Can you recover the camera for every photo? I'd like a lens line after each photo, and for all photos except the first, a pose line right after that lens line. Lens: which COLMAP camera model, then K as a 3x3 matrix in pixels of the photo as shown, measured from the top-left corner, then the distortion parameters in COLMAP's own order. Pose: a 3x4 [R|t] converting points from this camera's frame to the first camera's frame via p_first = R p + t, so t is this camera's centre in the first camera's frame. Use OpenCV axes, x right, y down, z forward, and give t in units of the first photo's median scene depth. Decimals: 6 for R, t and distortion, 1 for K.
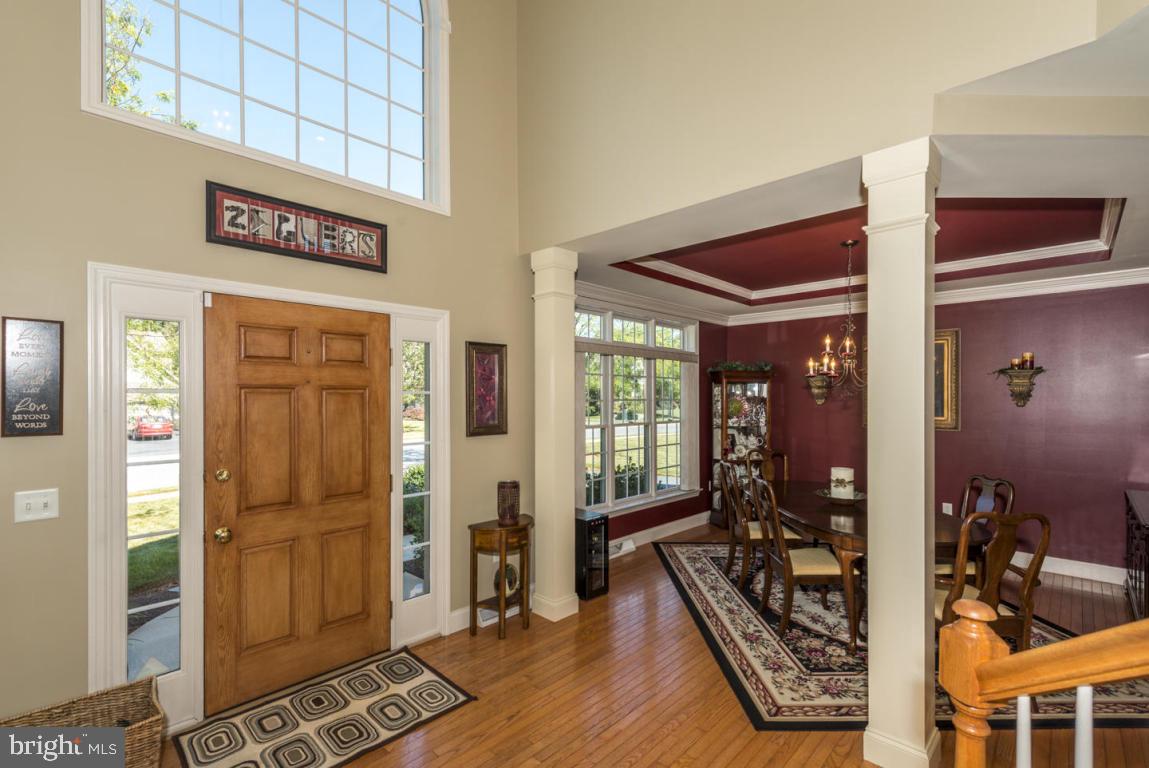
lens RADIAL K [[511.8, 0, 574.5], [0, 511.8, 384.0], [0, 0, 1]] dist [0.000396, 0.000187]
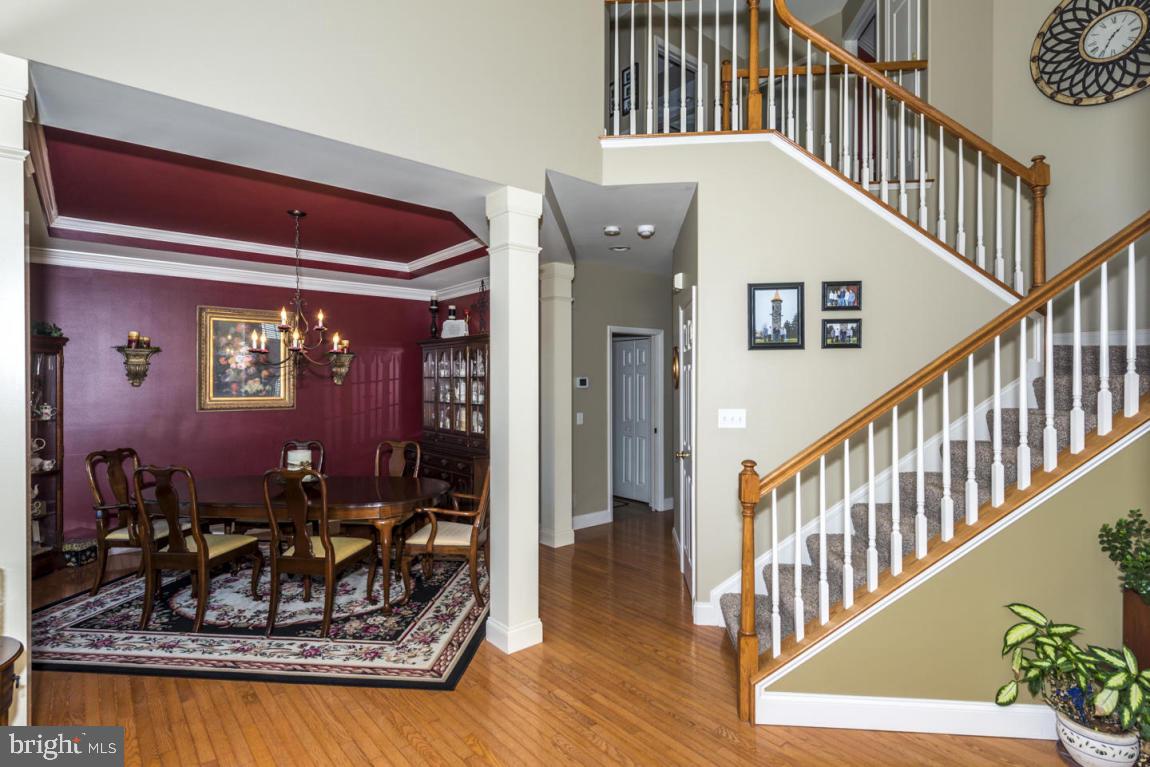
lens RADIAL K [[577.6, 0, 575.0], [0, 577.6, 383.5], [0, 0, 1]] dist [0.004526, 0.000535]
pose [[0.105789, -0.009768, 0.994341, -0.124824], [-0.026838, 0.999559, 0.012674, 0.002740], [-0.994026, -0.028027, 0.105481, 0.098799]]
